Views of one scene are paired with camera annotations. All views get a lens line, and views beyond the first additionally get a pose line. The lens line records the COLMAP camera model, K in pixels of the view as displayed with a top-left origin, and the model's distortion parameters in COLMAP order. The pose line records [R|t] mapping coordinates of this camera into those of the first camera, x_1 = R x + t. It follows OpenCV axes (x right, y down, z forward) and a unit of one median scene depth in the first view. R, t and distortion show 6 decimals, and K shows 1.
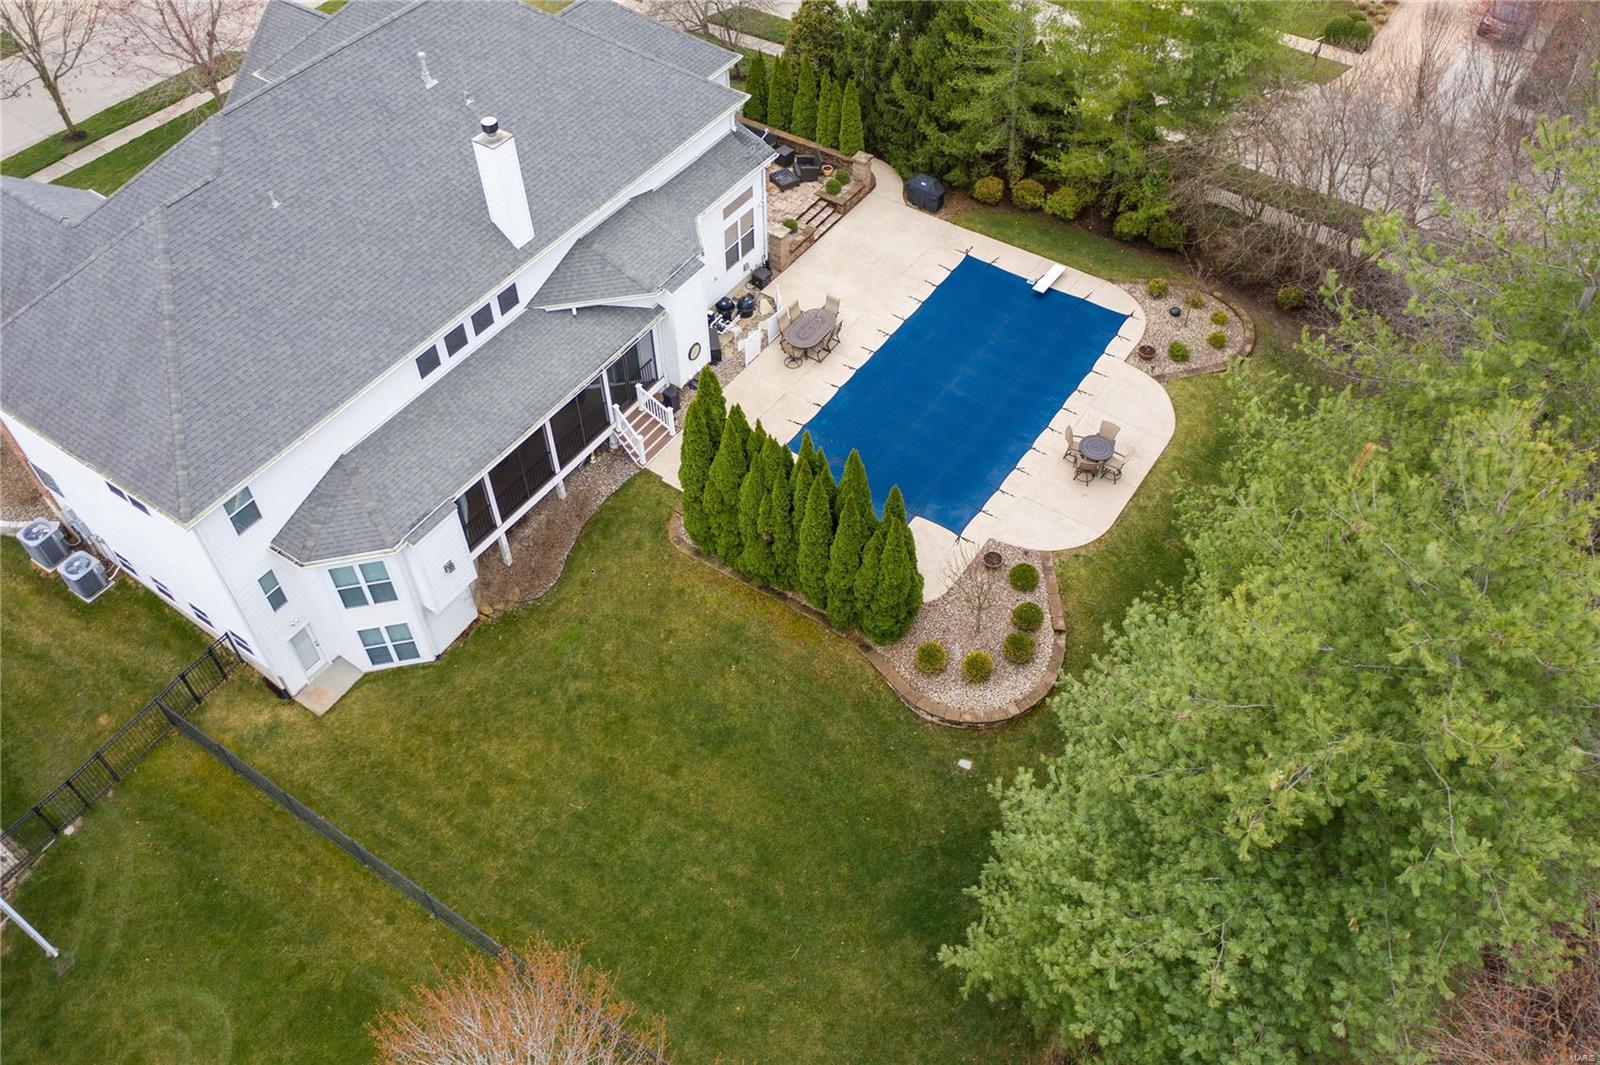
lens RADIAL K [[1285.0, 0, 798.3], [0, 1285.0, 531.0], [0, 0, 1]] dist [0.001497, 0.001404]
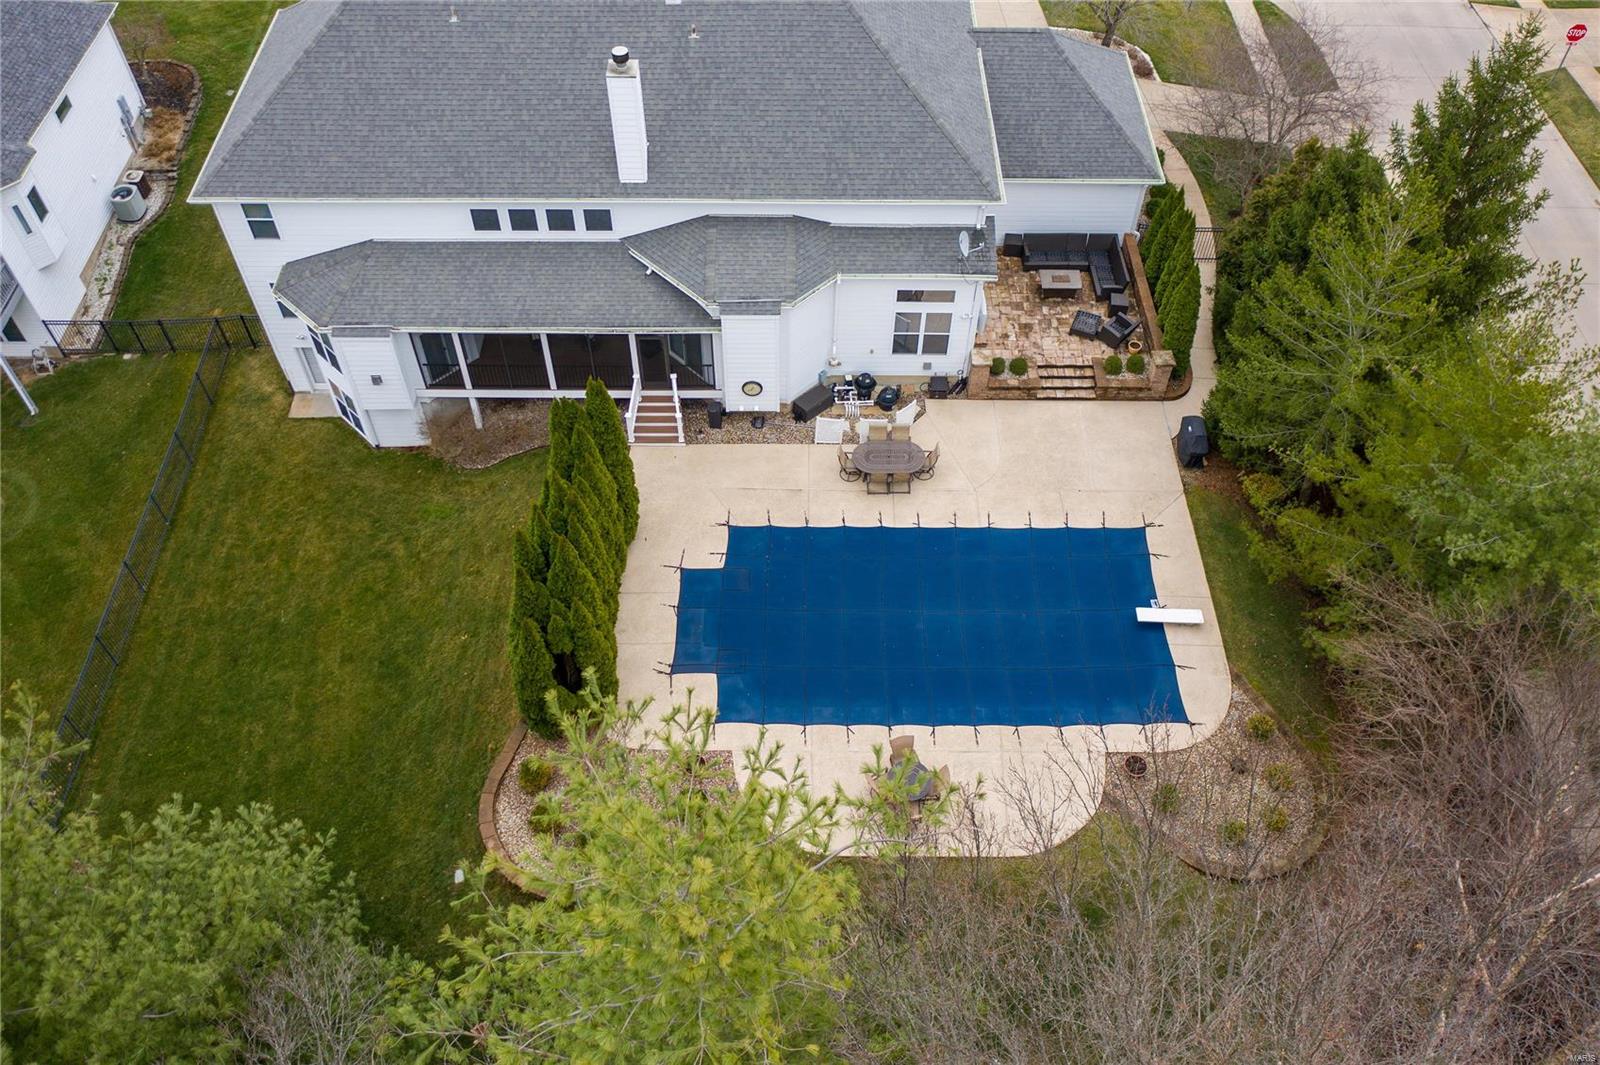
lens RADIAL K [[1285.0, 0, 798.8], [0, 1285.0, 533.6], [0, 0, 1]] dist [0.001497, 0.001404]
pose [[0.558921, 0.655410, -0.507981, 0.491222], [-0.631501, 0.733455, 0.251495, -0.327550], [0.537414, 0.180224, 0.823836, 0.286796]]
